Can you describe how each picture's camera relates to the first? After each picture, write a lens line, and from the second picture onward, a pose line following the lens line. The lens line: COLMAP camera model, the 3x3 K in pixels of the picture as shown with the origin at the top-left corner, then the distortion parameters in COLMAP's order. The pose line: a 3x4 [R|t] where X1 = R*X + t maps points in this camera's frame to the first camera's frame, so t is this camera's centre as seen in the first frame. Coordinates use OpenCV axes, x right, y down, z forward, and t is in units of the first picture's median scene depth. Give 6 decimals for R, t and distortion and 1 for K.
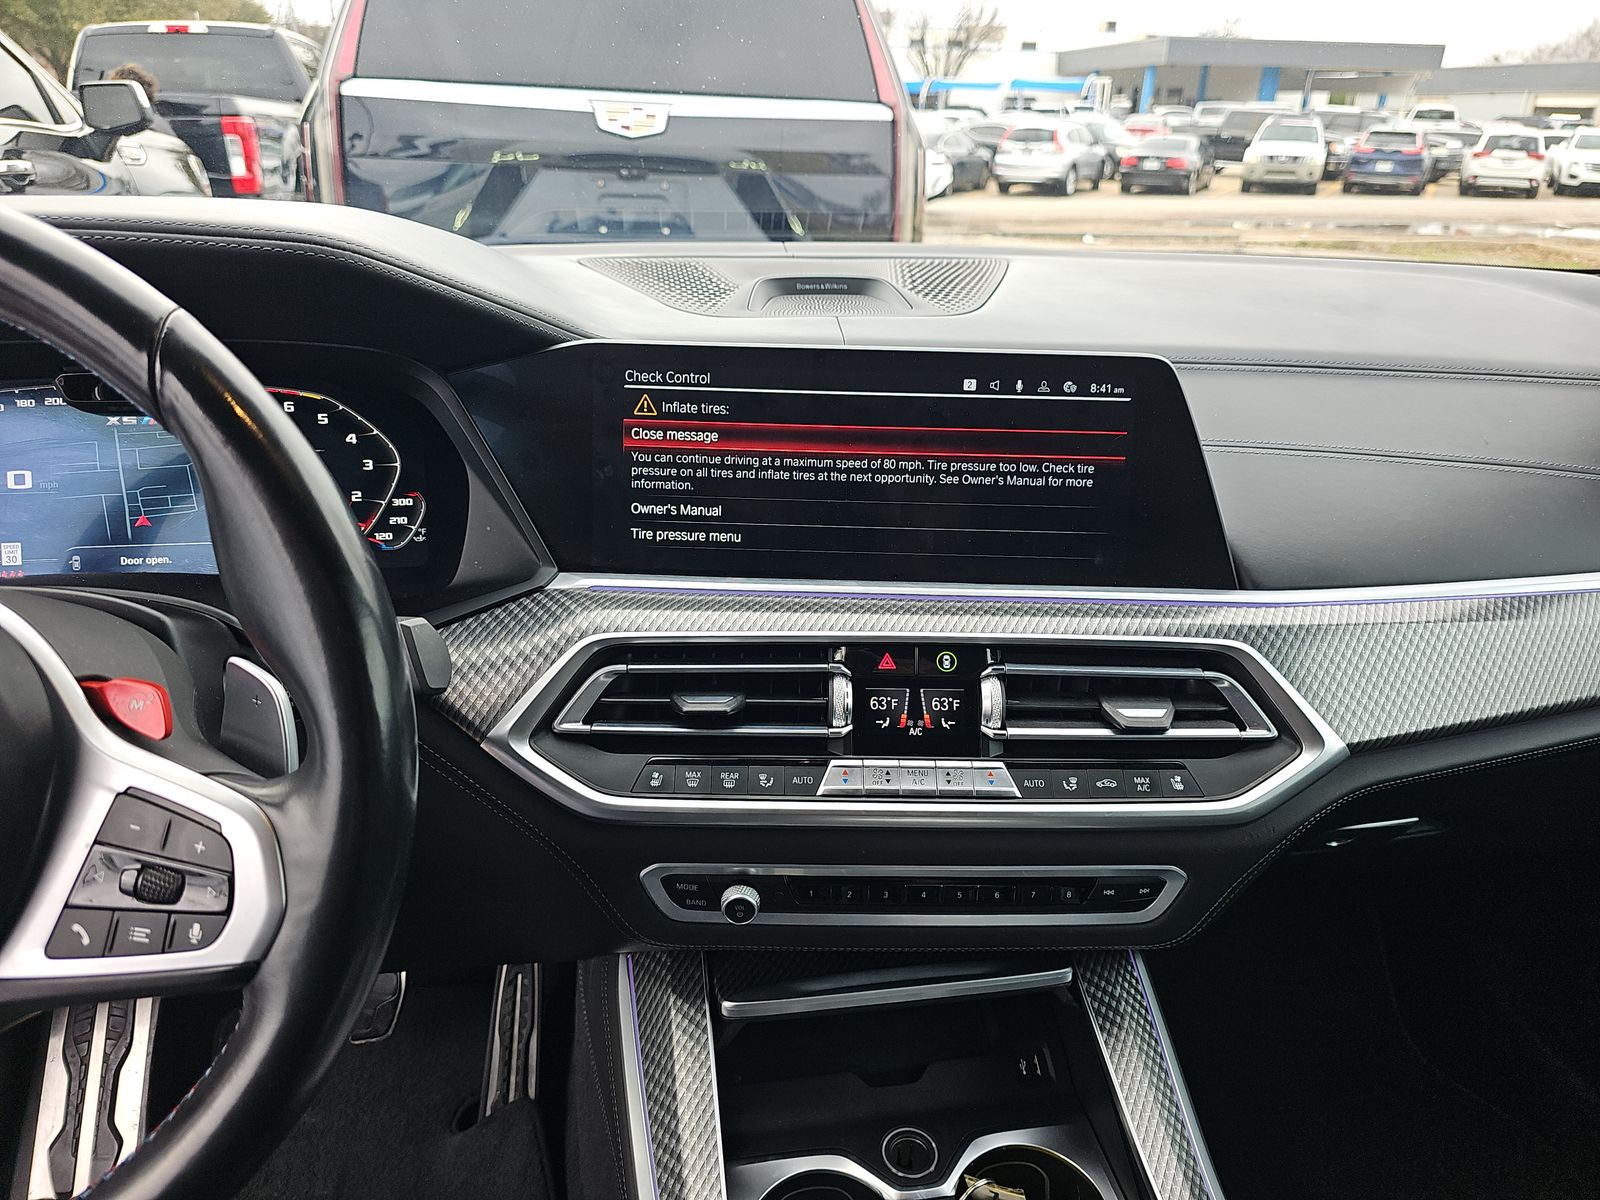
lens RADIAL K [[1056.6, 0, 793.9], [0, 1056.6, 608.8], [0, 0, 1]] dist [0.095288, -0.127968]
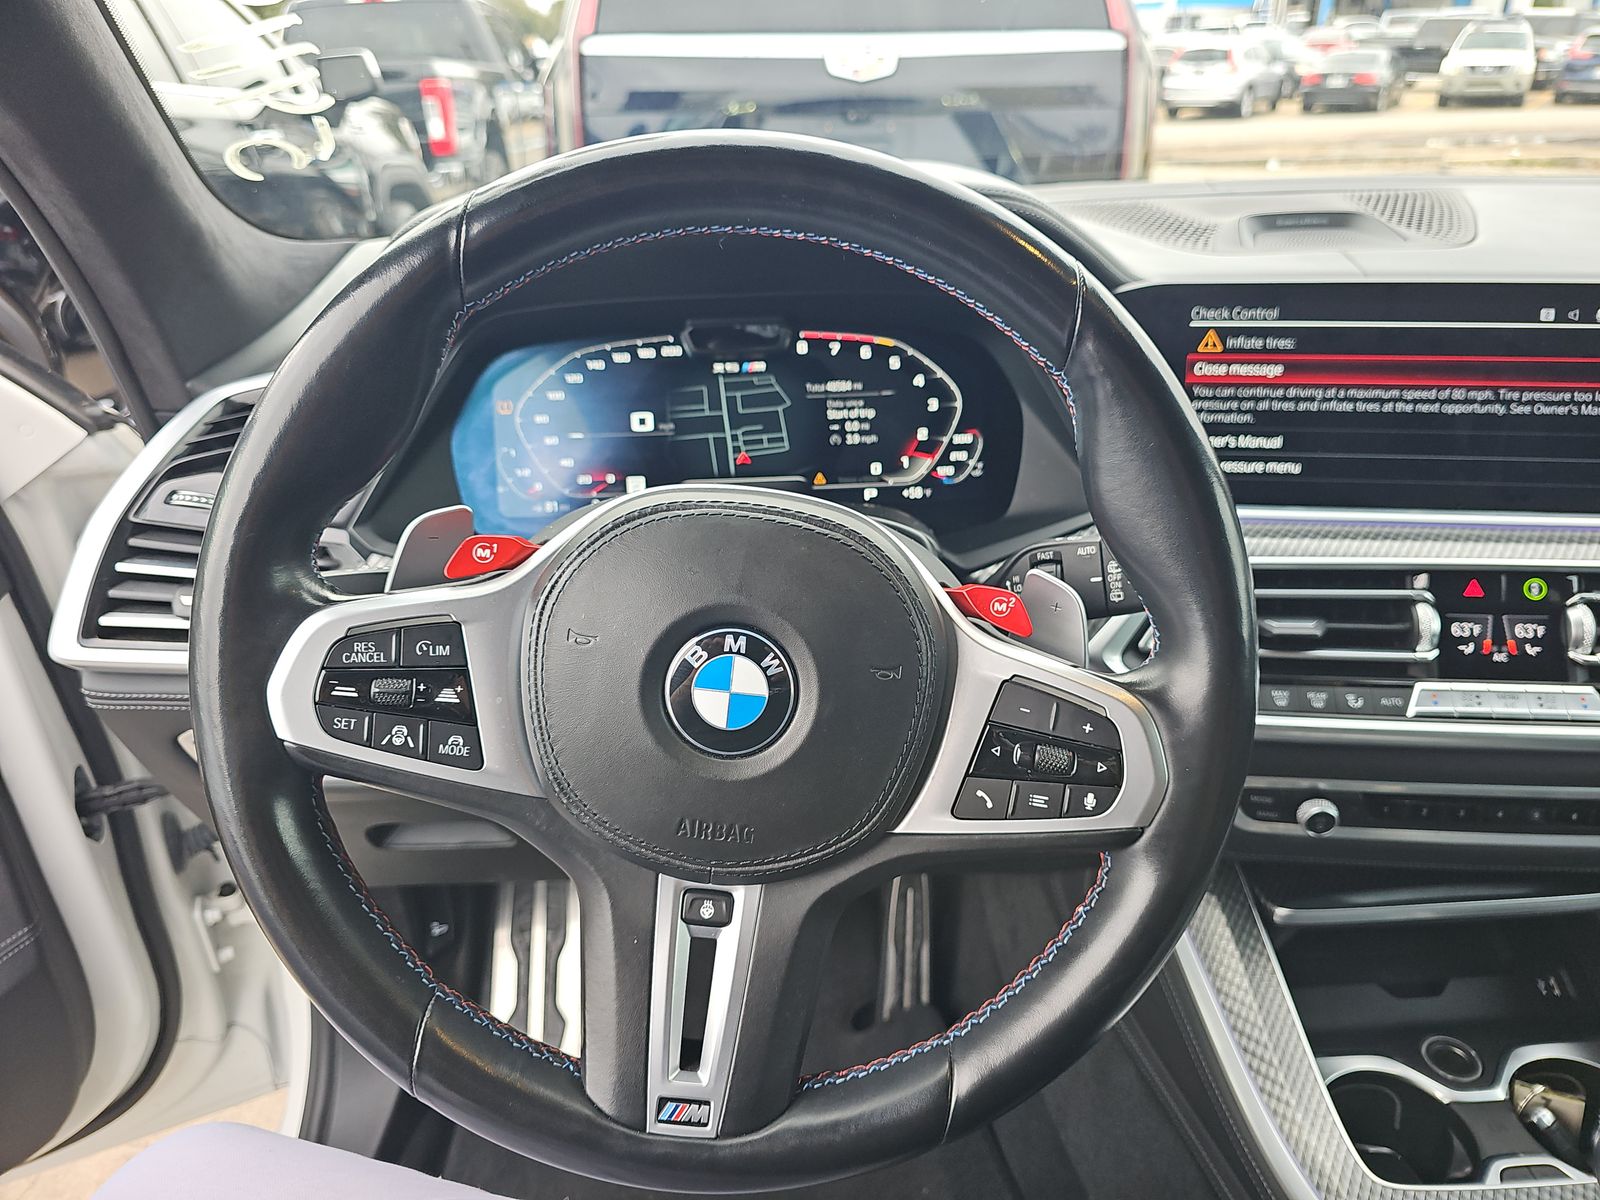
lens RADIAL K [[1071.5, 0, 800.0], [0, 1071.5, 600.0], [0, 0, 1]] dist [0.024136, -0.035093]
pose [[0.991402, 0.009433, -0.130511, -0.396567], [-0.004267, 0.999198, 0.039804, 0.021295], [0.130782, -0.038905, 0.990647, -0.106631]]
